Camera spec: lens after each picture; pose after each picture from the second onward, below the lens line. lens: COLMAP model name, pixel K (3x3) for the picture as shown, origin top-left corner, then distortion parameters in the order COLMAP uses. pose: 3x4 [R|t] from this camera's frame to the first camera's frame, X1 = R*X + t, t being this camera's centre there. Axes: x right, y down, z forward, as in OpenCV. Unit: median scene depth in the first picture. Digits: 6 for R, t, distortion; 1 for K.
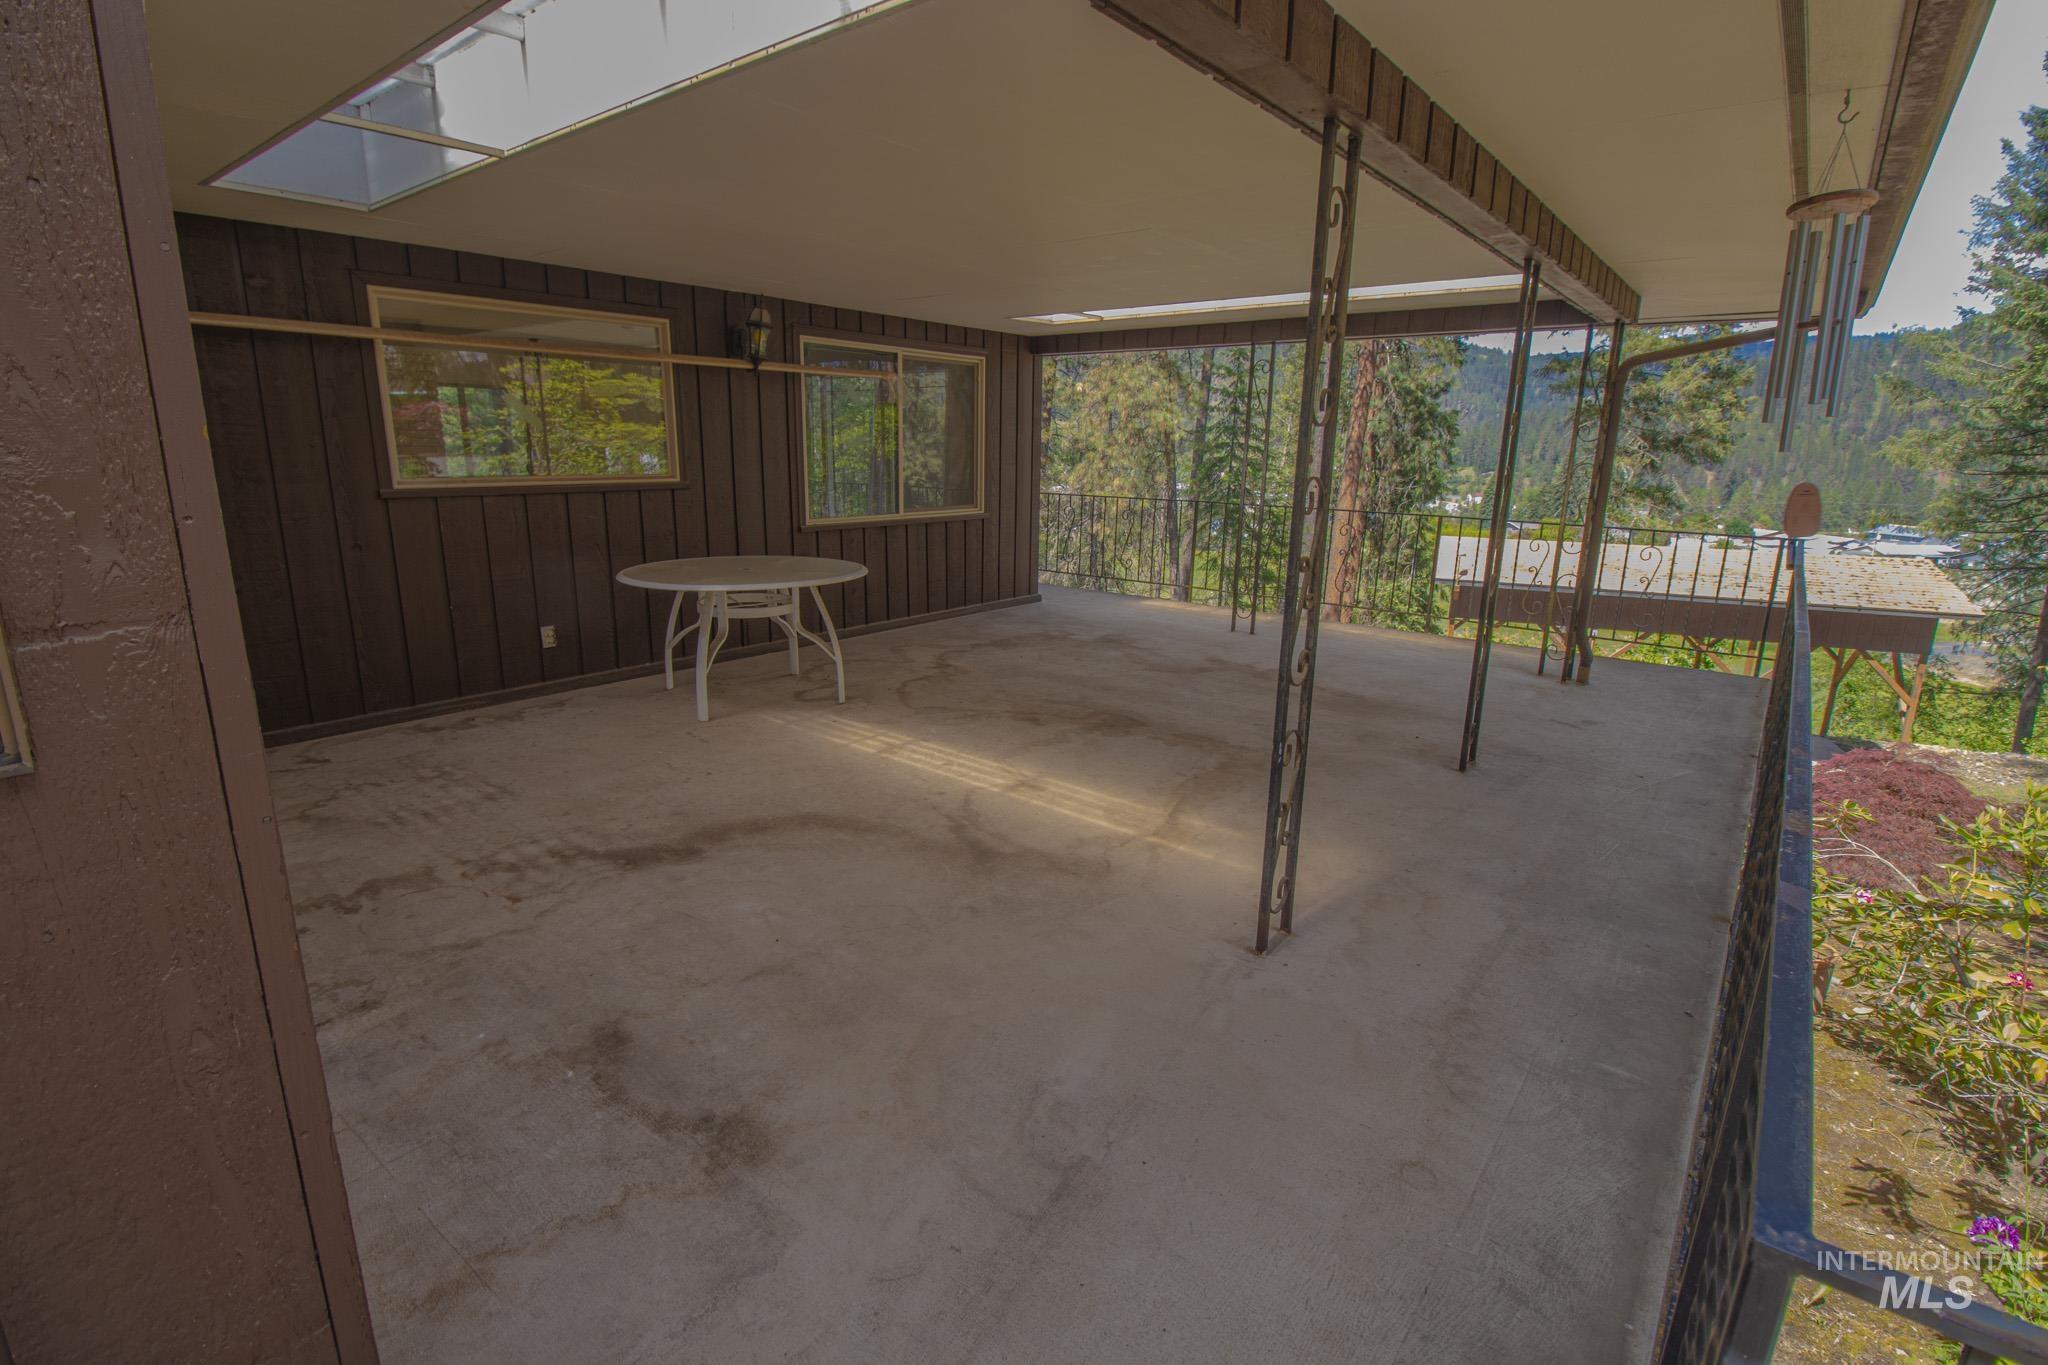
lens RADIAL K [[949.3, 0, 1013.5], [0, 949.3, 685.8], [0, 0, 1]] dist [0.000558, -0.012933]
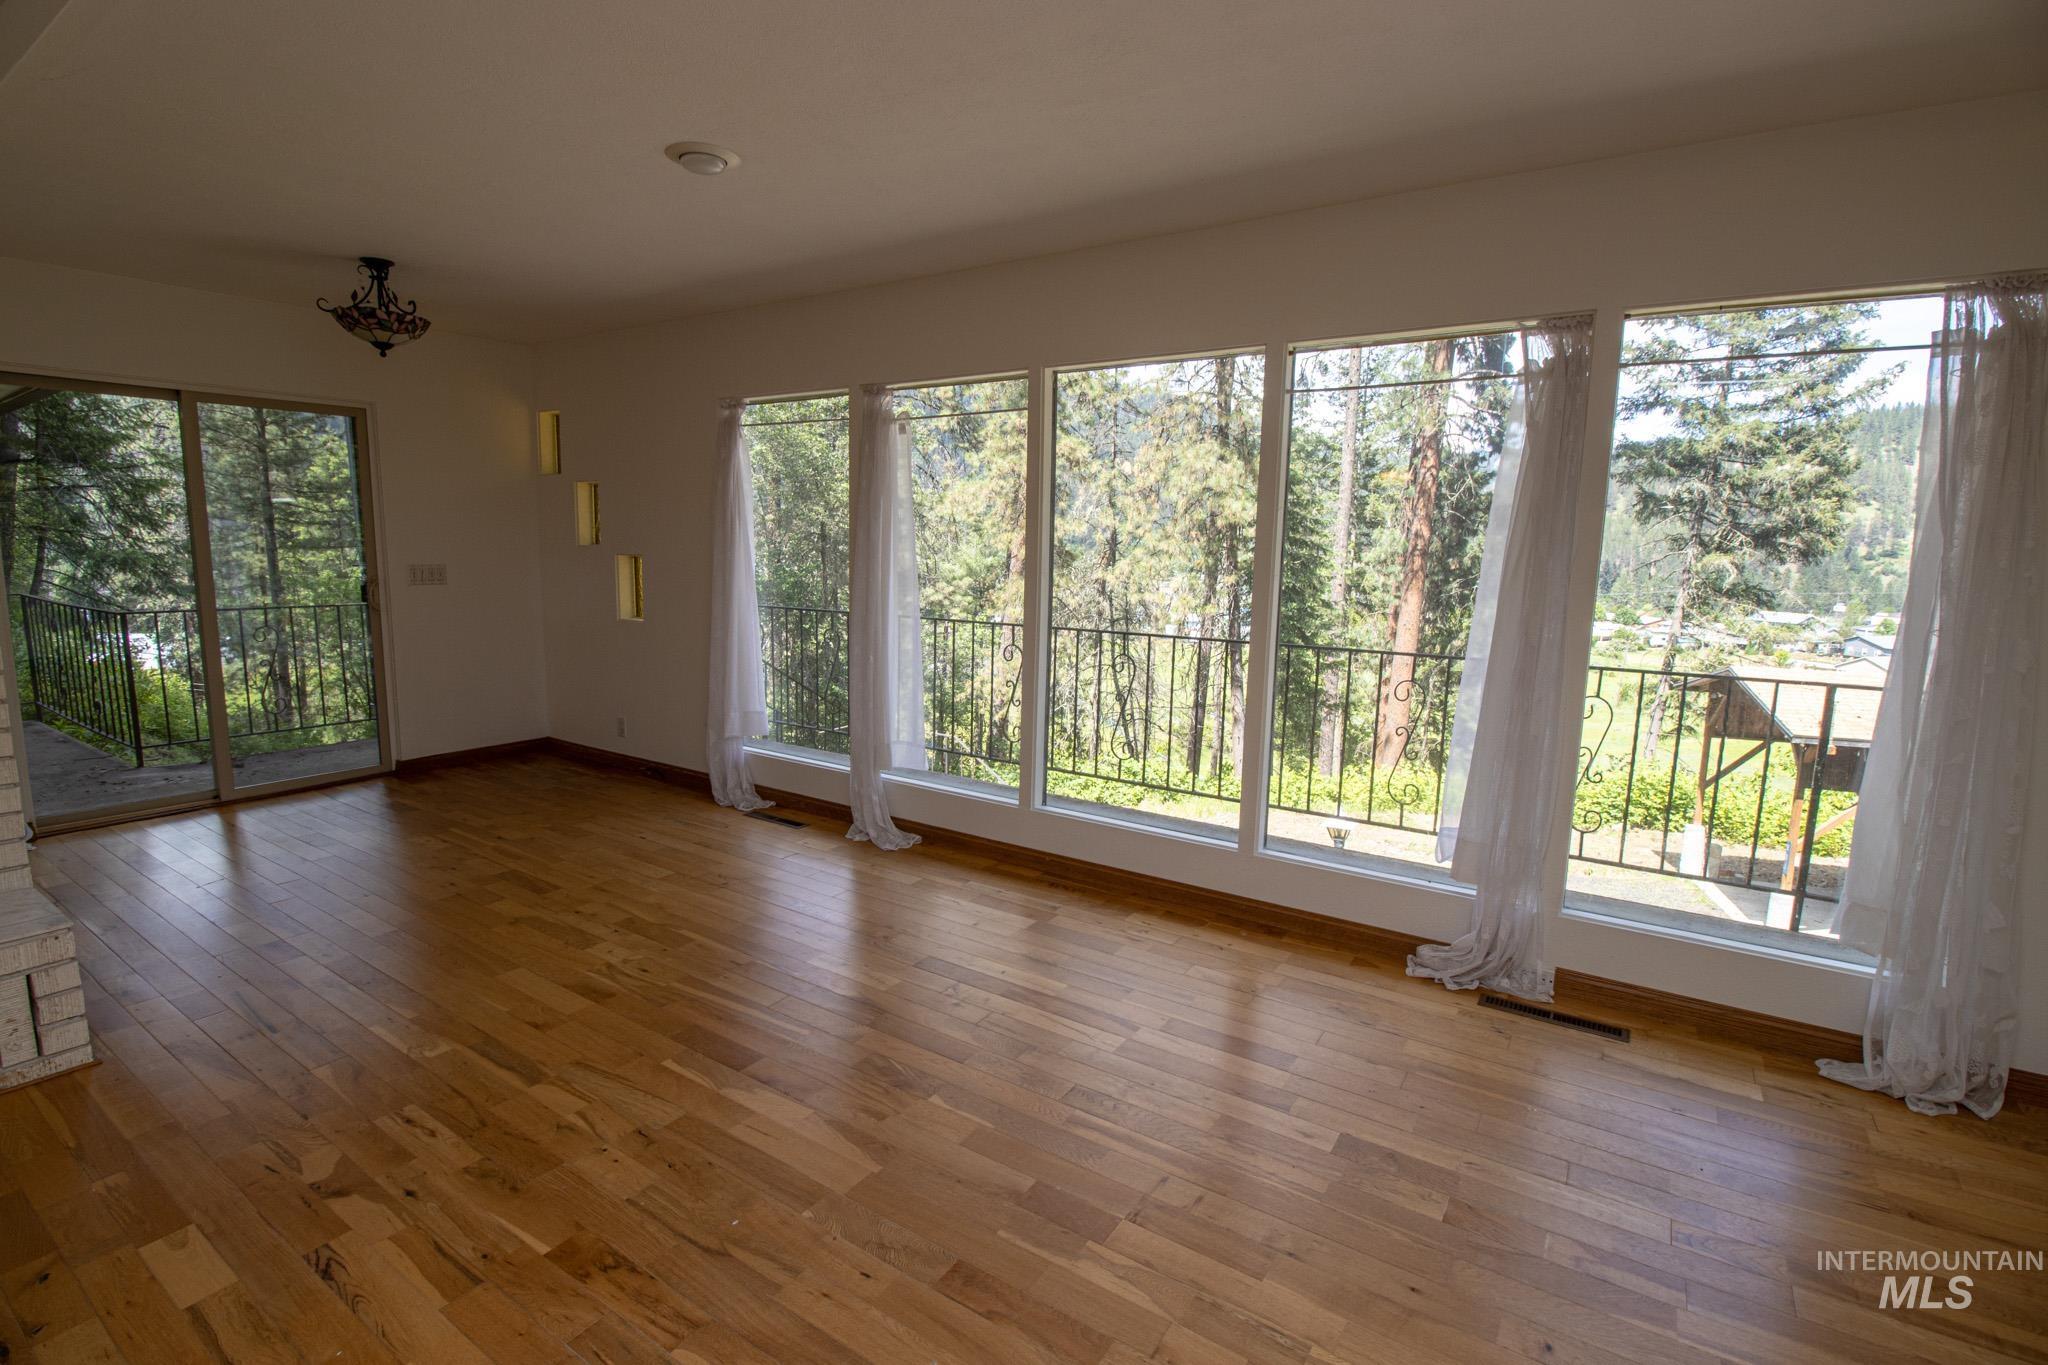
lens RADIAL K [[949.3, 0, 1004.0], [0, 949.3, 679.3], [0, 0, 1]] dist [0.000558, -0.012933]
pose [[0.996372, -0.011115, 0.084374, -0.089704], [0.019501, 0.994874, -0.099227, -0.049037], [-0.082839, 0.100512, 0.991481, 0.188935]]
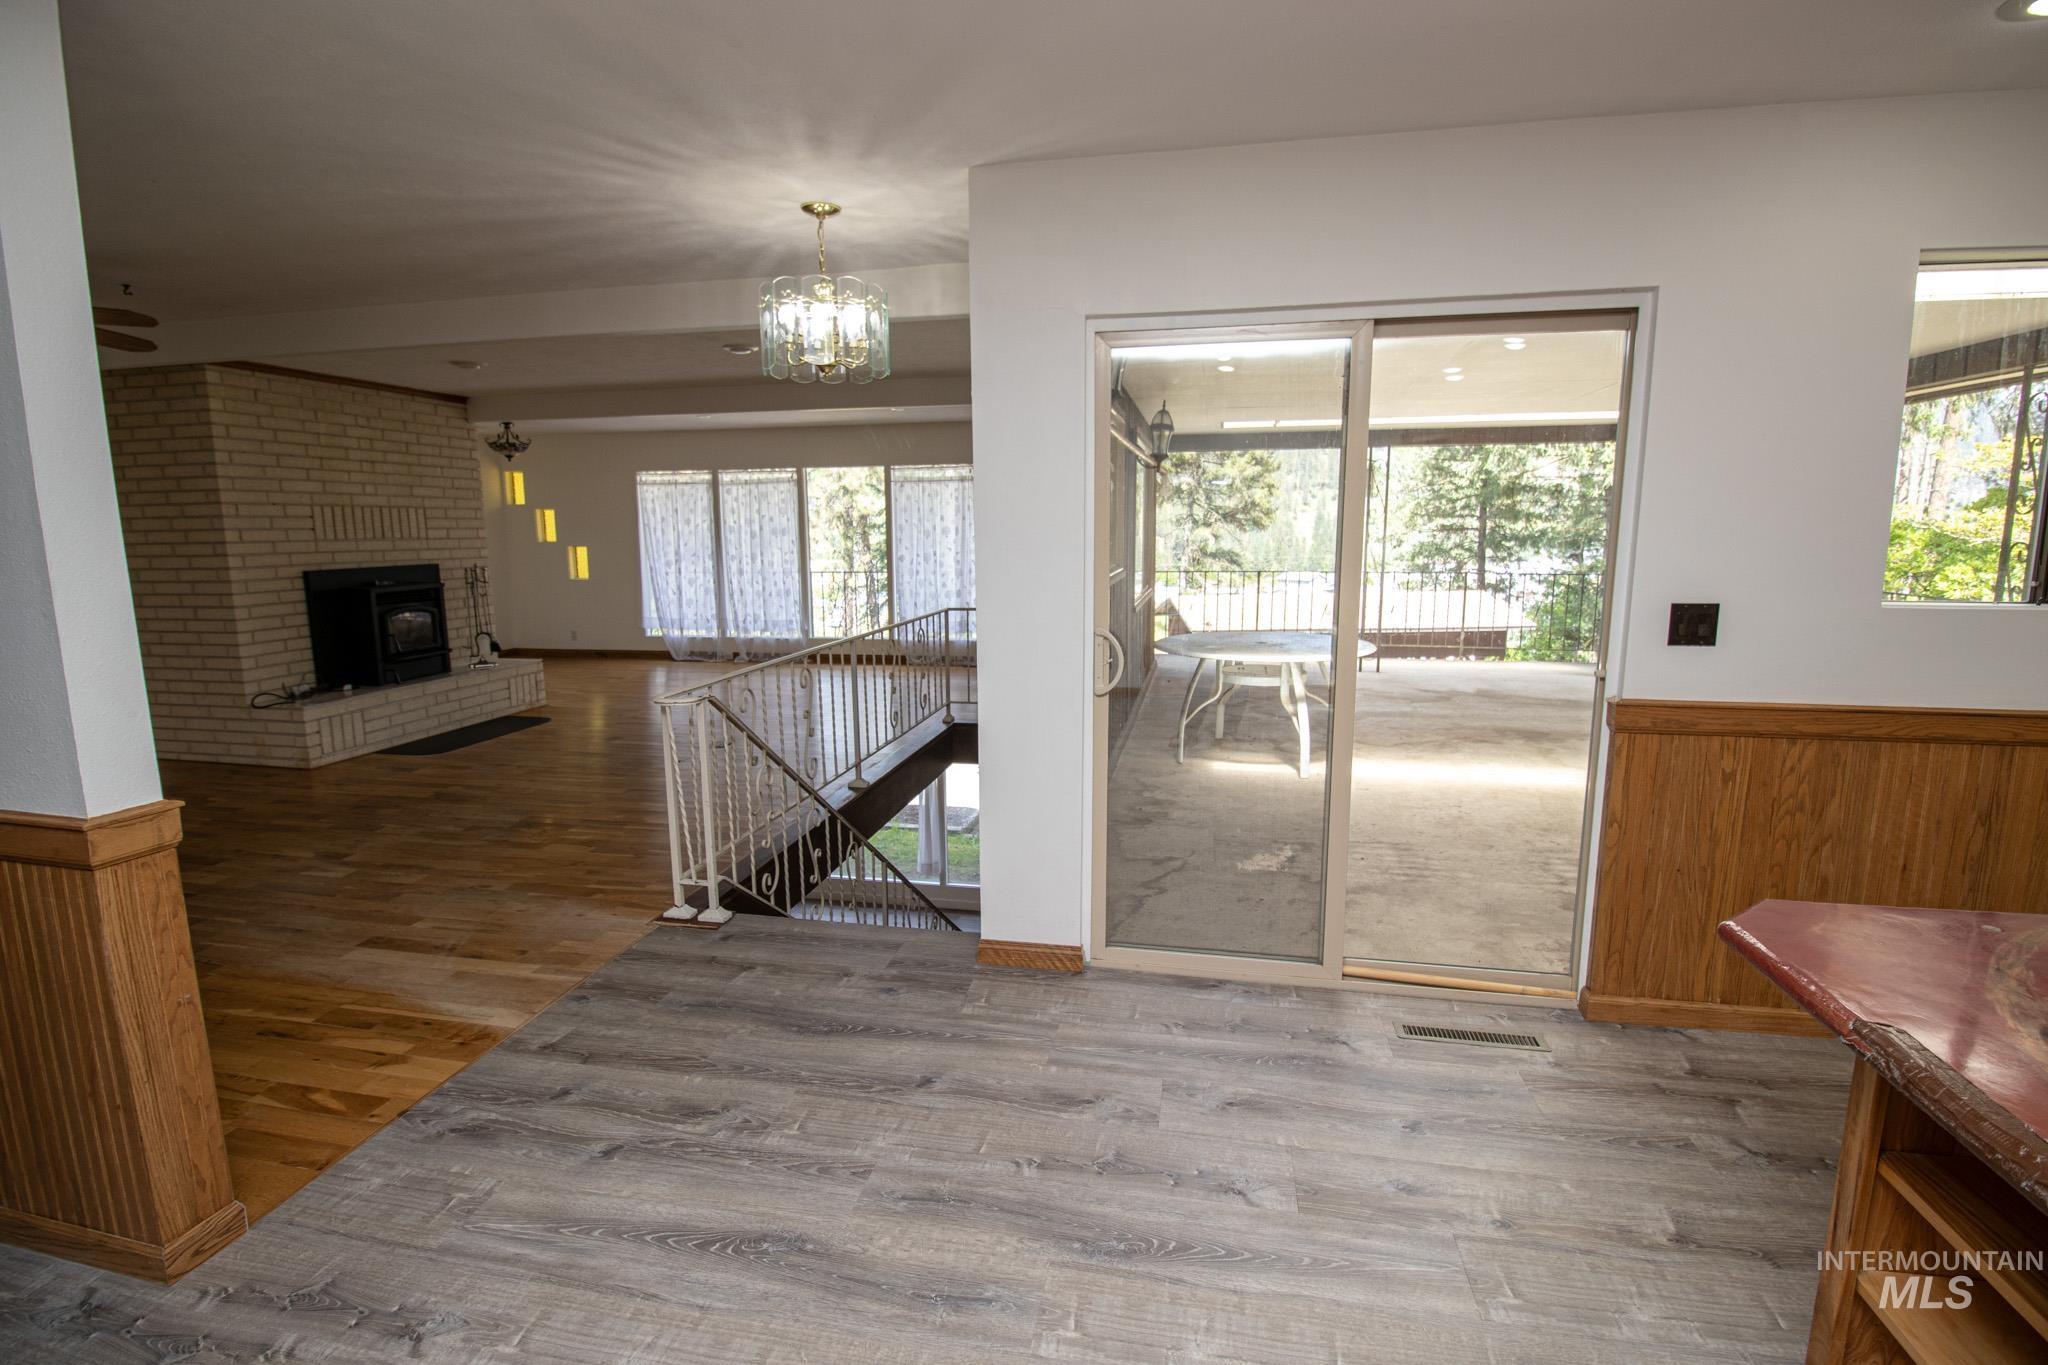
lens RADIAL K [[949.3, 0, 1015.1], [0, 949.3, 676.6], [0, 0, 1]] dist [0.000558, -0.012933]
pose [[0.886830, -0.094231, 0.452385, -0.152785], [0.134556, 0.989223, -0.057722, -0.008439], [-0.442071, 0.112060, 0.889953, 0.019888]]
